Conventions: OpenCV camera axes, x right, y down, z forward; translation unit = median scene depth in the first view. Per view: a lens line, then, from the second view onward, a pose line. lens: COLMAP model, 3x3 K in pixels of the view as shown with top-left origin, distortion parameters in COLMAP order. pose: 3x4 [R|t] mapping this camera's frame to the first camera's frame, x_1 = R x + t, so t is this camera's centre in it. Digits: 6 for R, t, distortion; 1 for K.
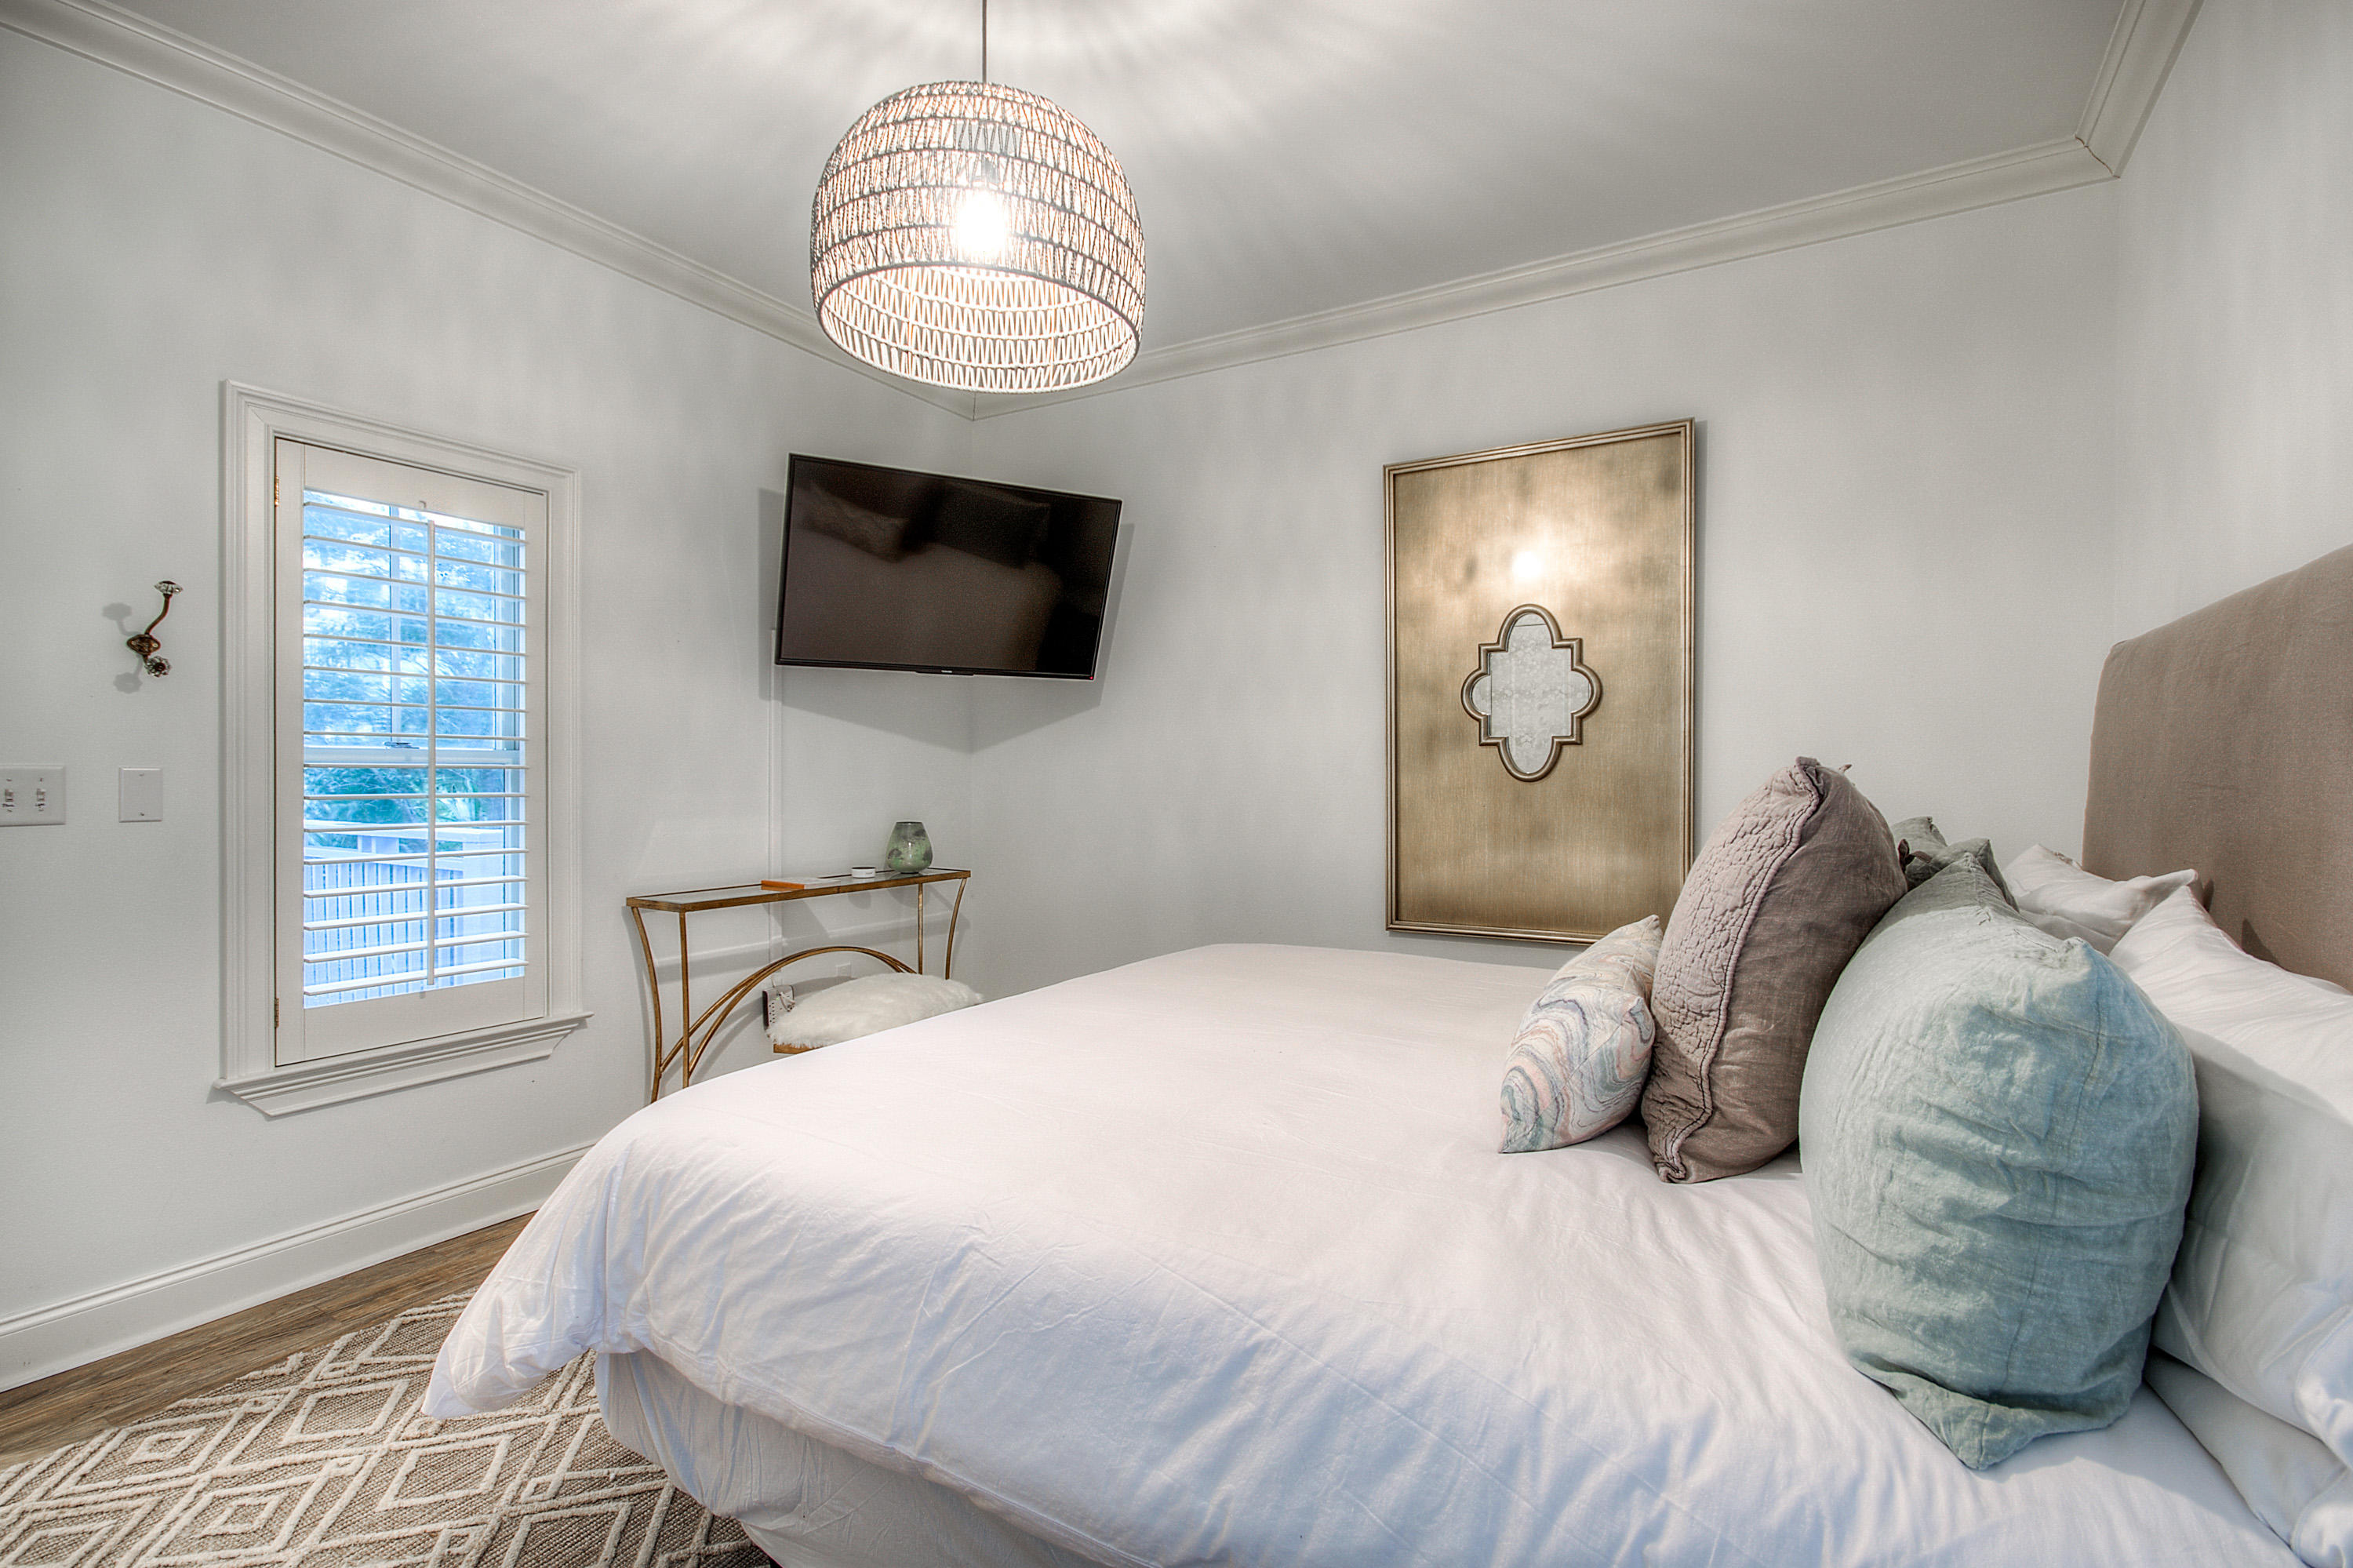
lens RADIAL K [[1102.5, 0, 1181.3], [0, 1102.5, 763.3], [0, 0, 1]] dist [0.000316, -0.000026]
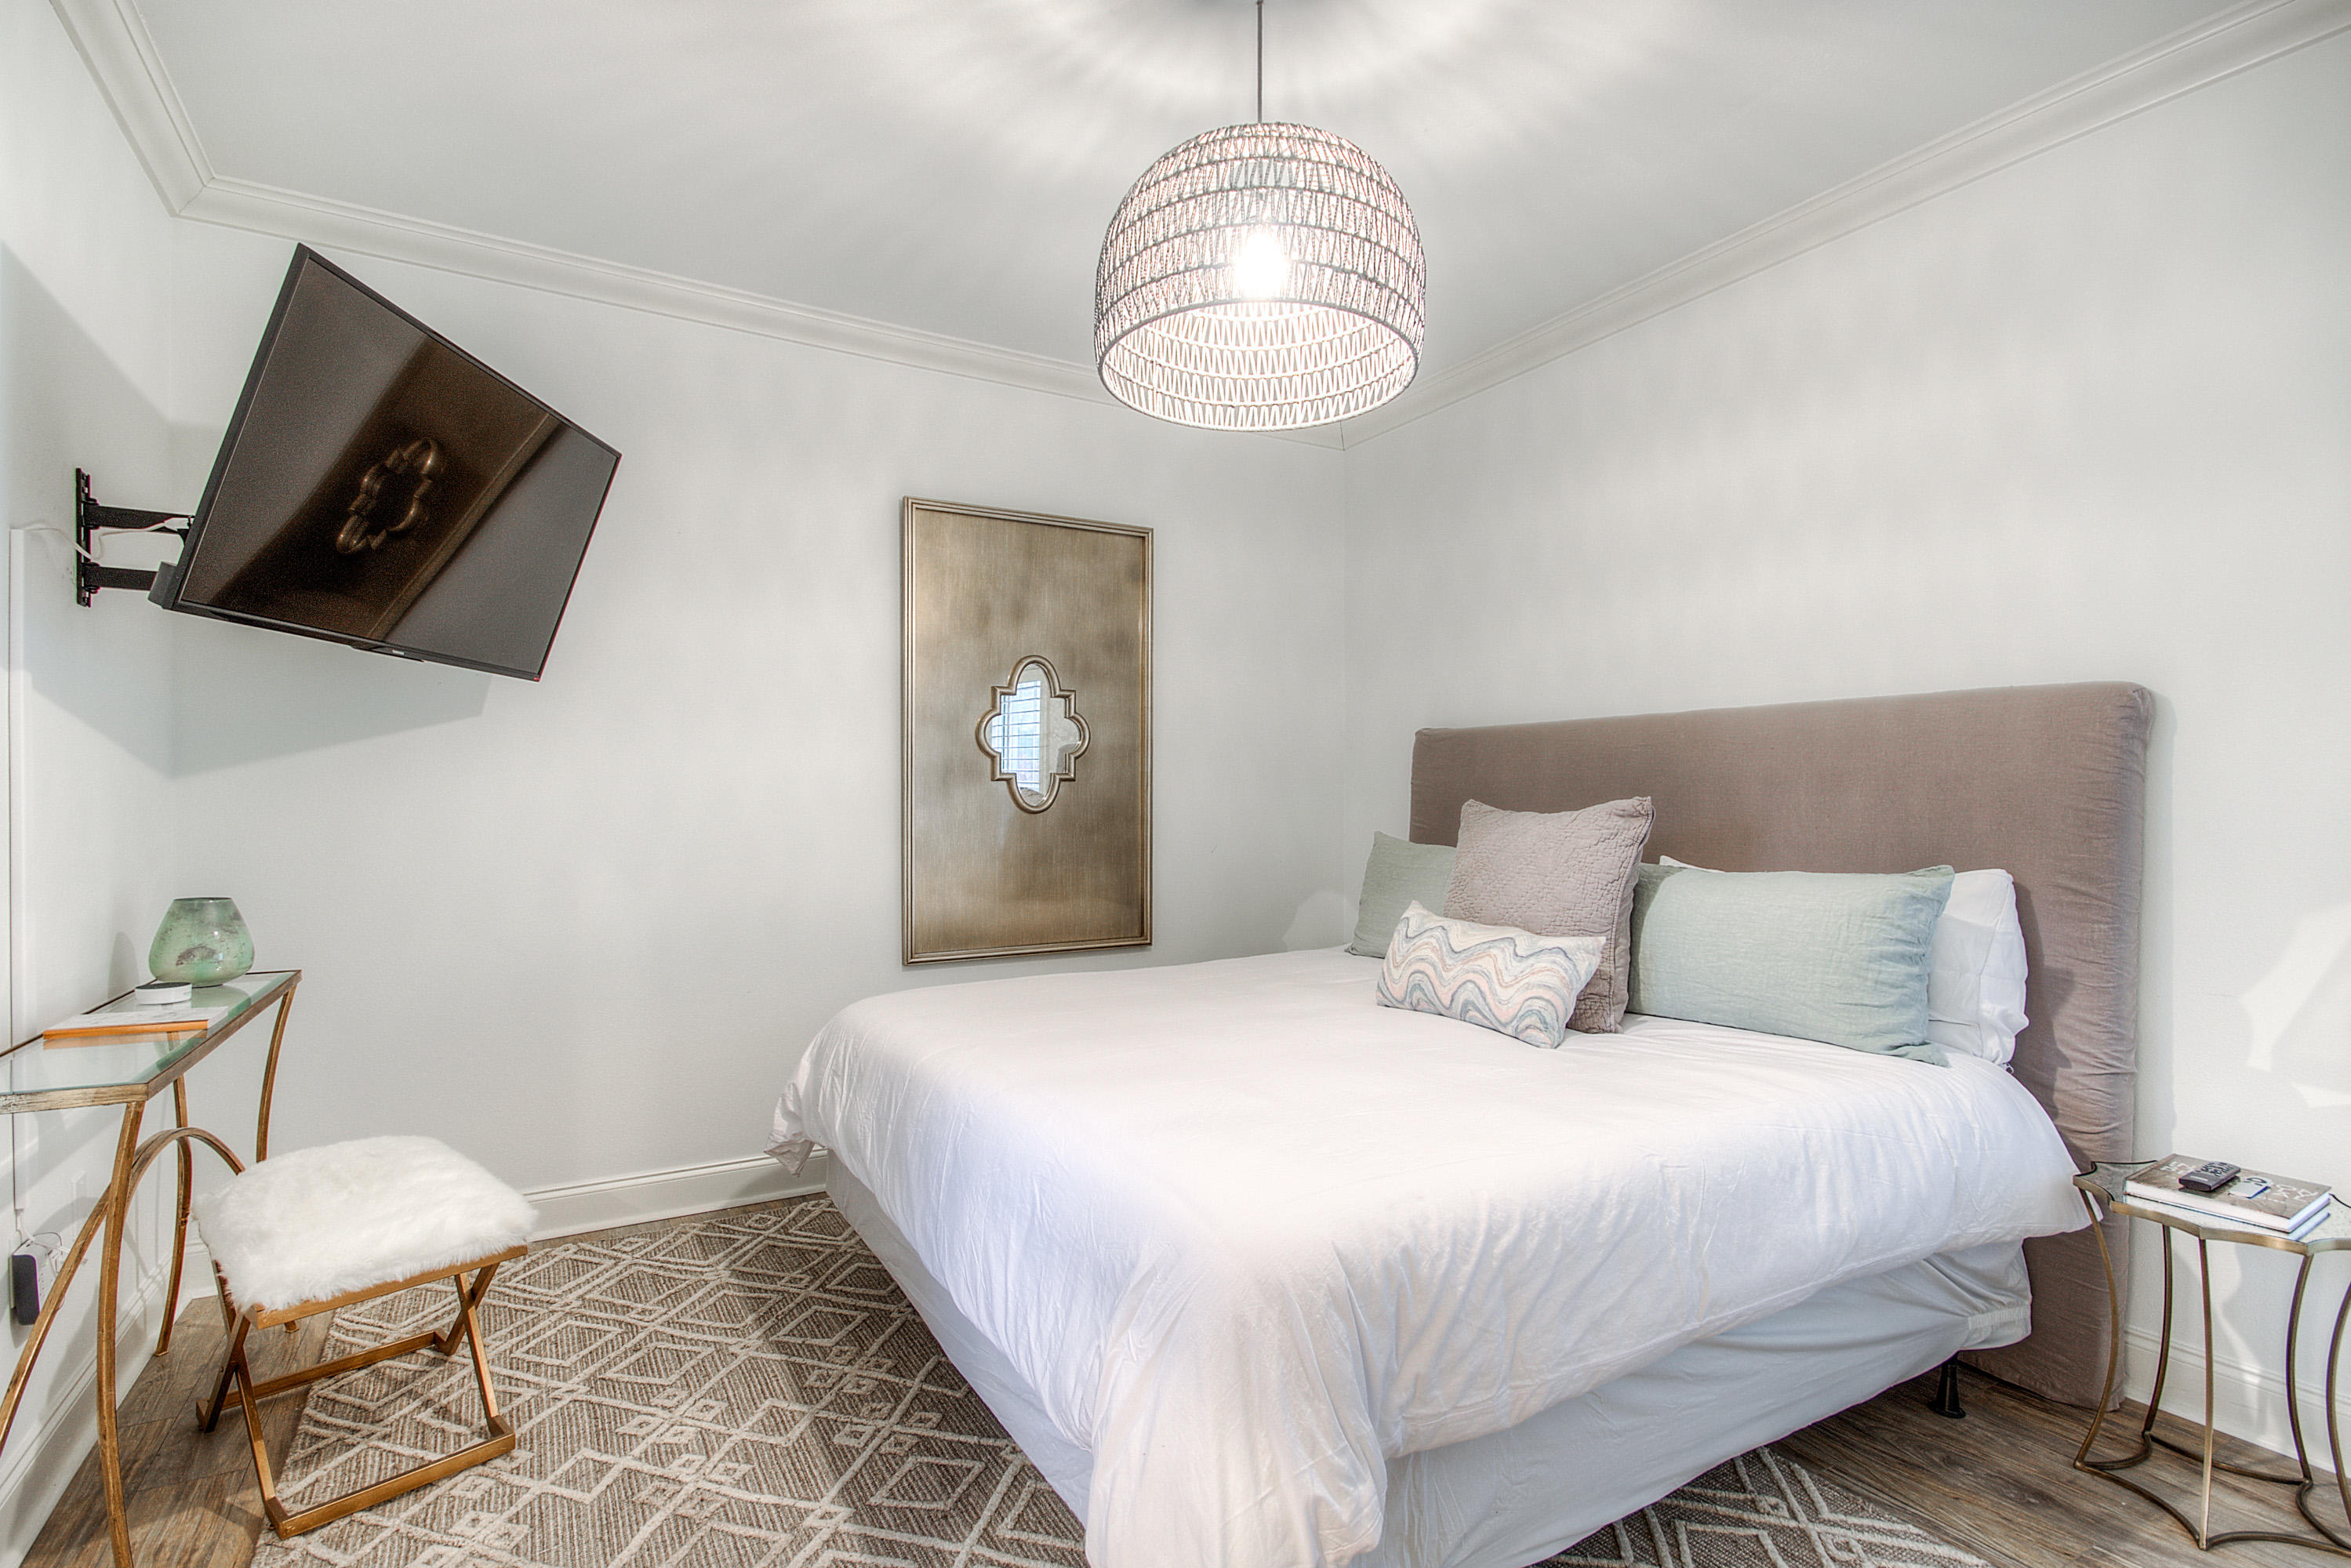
lens RADIAL K [[1123.9, 0, 1175.5], [0, 1123.9, 784.0], [0, 0, 1]] dist [0.002118, 0.000246]
pose [[0.478151, 0.009017, 0.878231, -1.460369], [-0.002468, 0.999957, -0.008923, -0.007699], [-0.878274, 0.002099, 0.478153, 0.759276]]
